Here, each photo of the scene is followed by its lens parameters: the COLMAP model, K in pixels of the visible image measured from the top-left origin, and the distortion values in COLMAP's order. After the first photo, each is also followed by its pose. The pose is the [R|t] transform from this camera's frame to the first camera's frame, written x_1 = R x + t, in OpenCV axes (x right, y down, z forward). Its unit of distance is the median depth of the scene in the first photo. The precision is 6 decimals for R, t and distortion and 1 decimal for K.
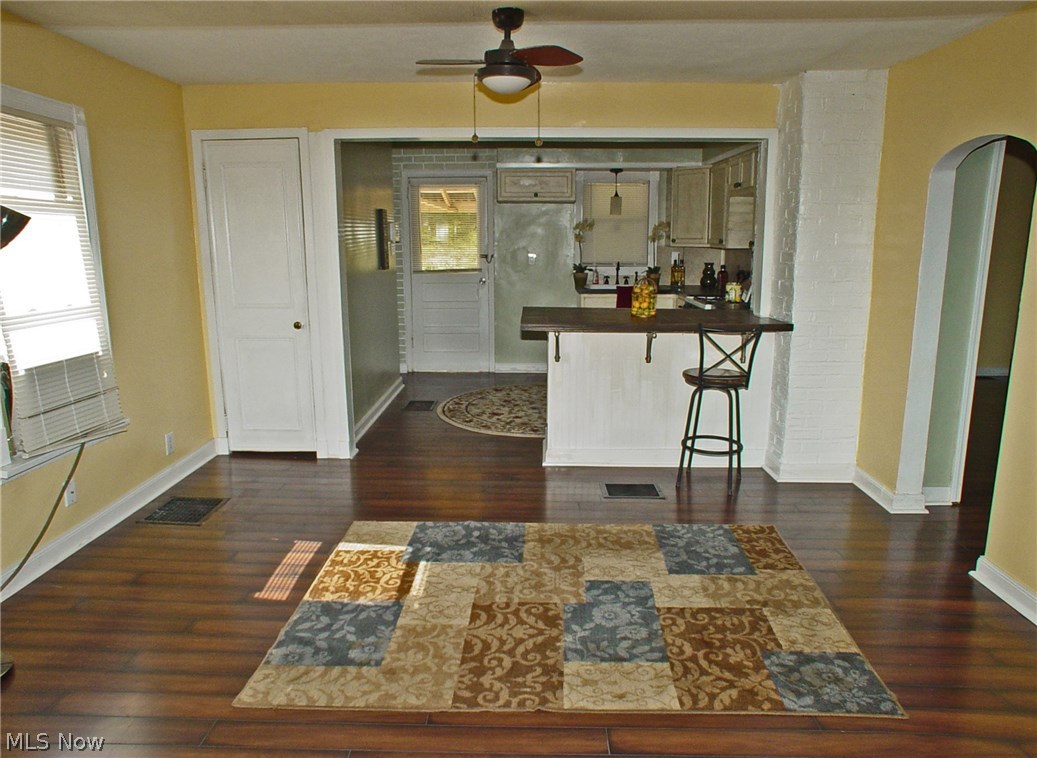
lens RADIAL K [[712.1, 0, 518.5], [0, 712.1, 379.0], [0, 0, 1]] dist [-0.064229, -0.000107]
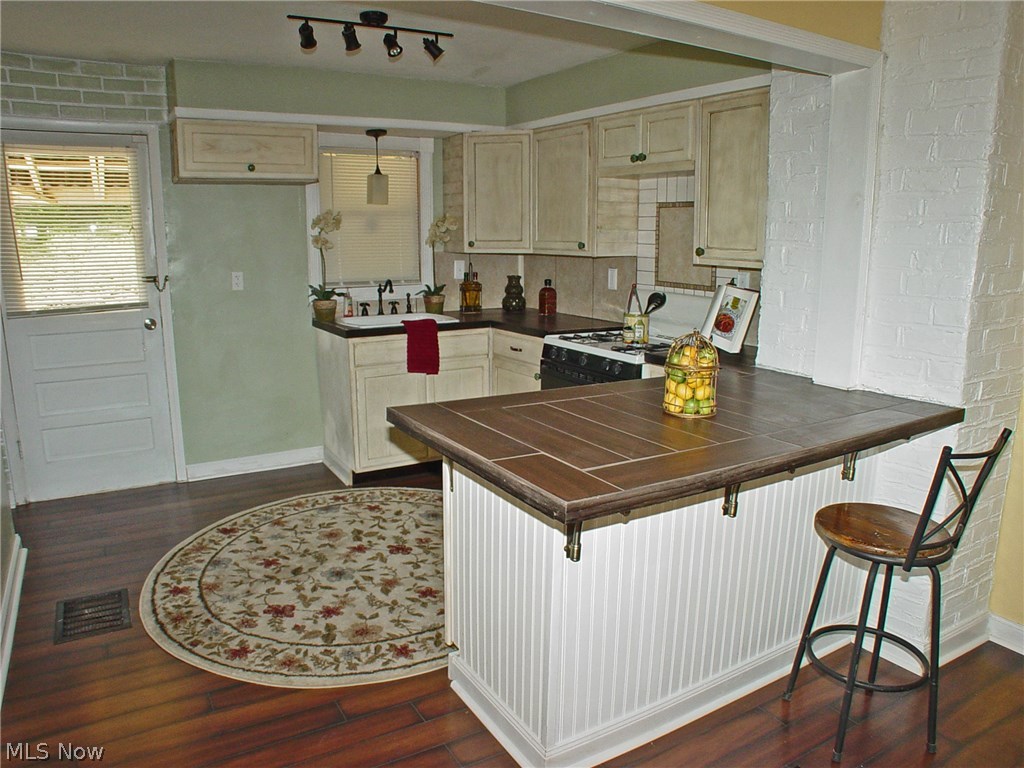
lens RADIAL K [[730.3, 0, 515.4], [0, 730.3, 399.2], [0, 0, 1]] dist [-0.201451, 0.128538]
pose [[0.844487, -0.113149, 0.523488, -0.103619], [0.099224, 0.993561, 0.054685, -0.084231], [-0.526305, 0.005762, 0.850276, 0.405405]]
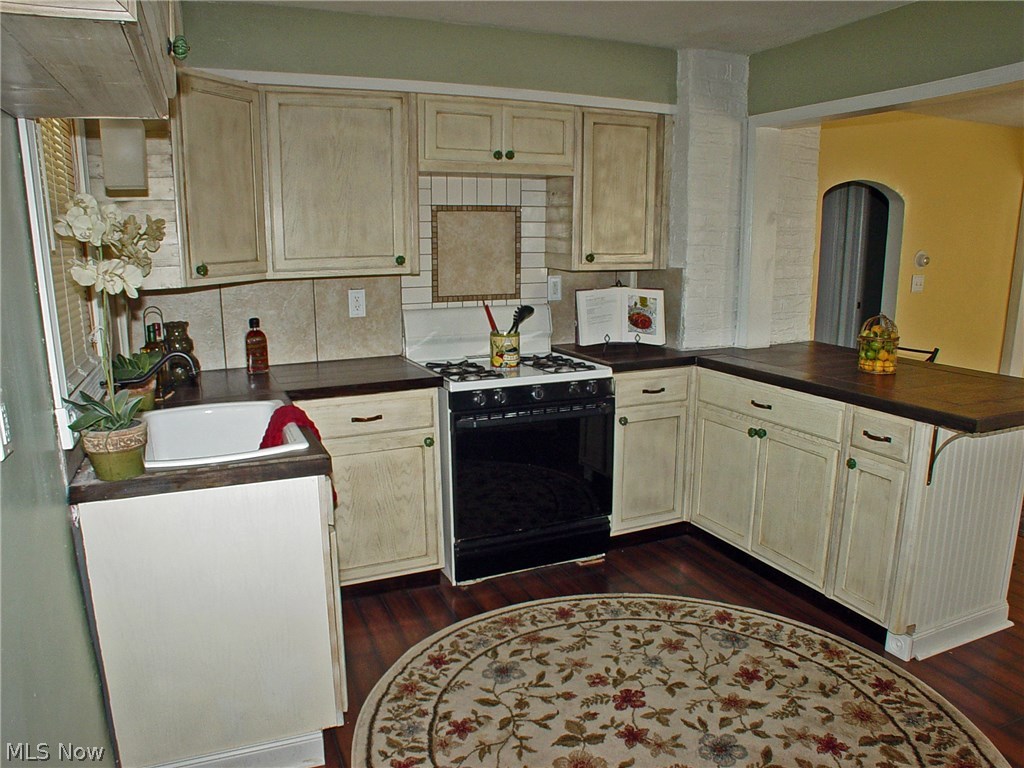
lens RADIAL K [[730.3, 0, 515.4], [0, 730.3, 399.2], [0, 0, 1]] dist [-0.201451, 0.128538]
pose [[-0.406062, -0.196505, 0.892468, -0.171528], [0.187081, 0.938048, 0.291661, -0.200859], [-0.894491, 0.285397, -0.344144, 0.960793]]
